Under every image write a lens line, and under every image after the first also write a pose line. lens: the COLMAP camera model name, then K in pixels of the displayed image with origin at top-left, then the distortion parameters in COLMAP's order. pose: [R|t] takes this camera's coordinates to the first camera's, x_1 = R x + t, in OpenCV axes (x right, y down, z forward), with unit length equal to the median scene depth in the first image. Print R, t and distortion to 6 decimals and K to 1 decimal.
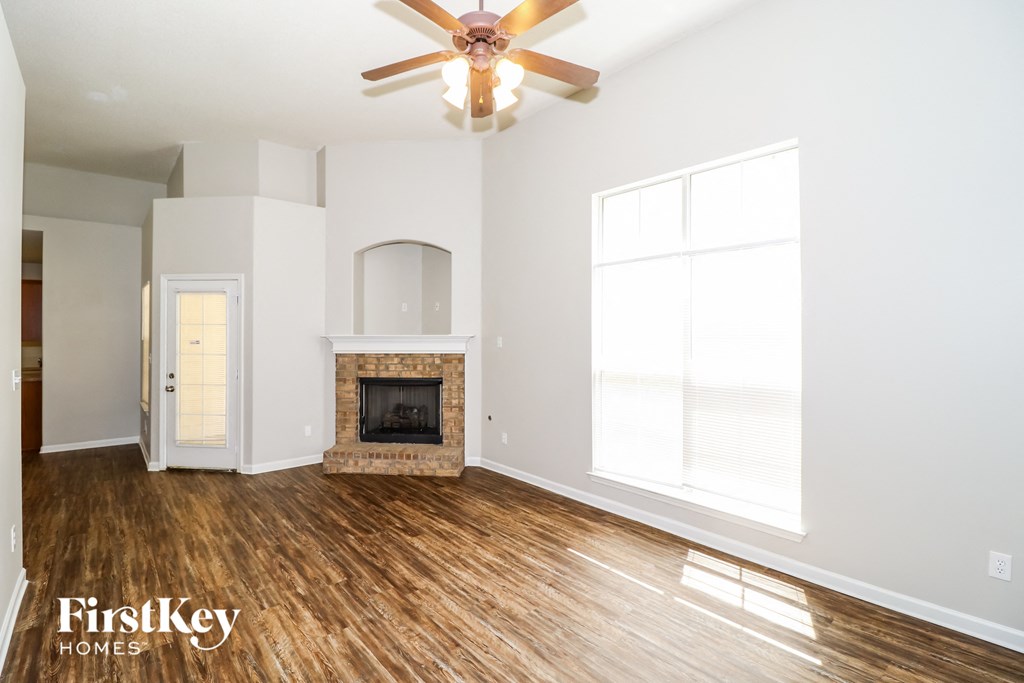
lens RADIAL K [[476.4, 0, 498.4], [0, 476.4, 328.2], [0, 0, 1]] dist [-0.001167, -0.001061]
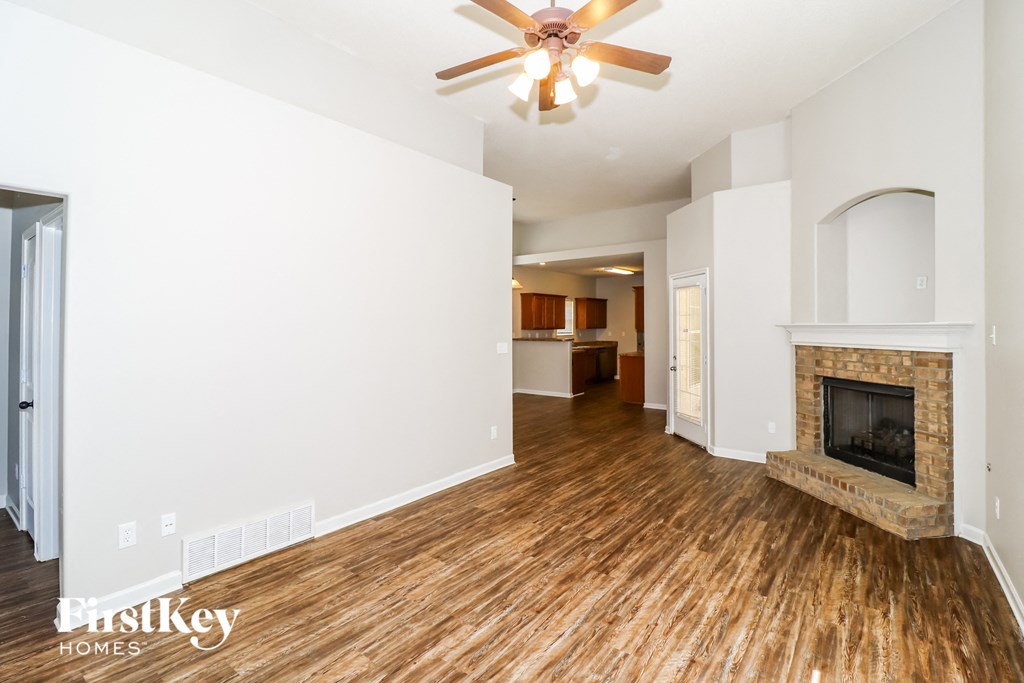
lens RADIAL K [[490.9, 0, 512.1], [0, 490.9, 327.5], [0, 0, 1]] dist [0.010079, -0.000820]
pose [[0.225032, 0.002153, -0.974349, 0.562267], [0.016320, 0.999849, 0.005978, 0.010092], [0.974215, -0.017246, 0.224963, 0.403532]]
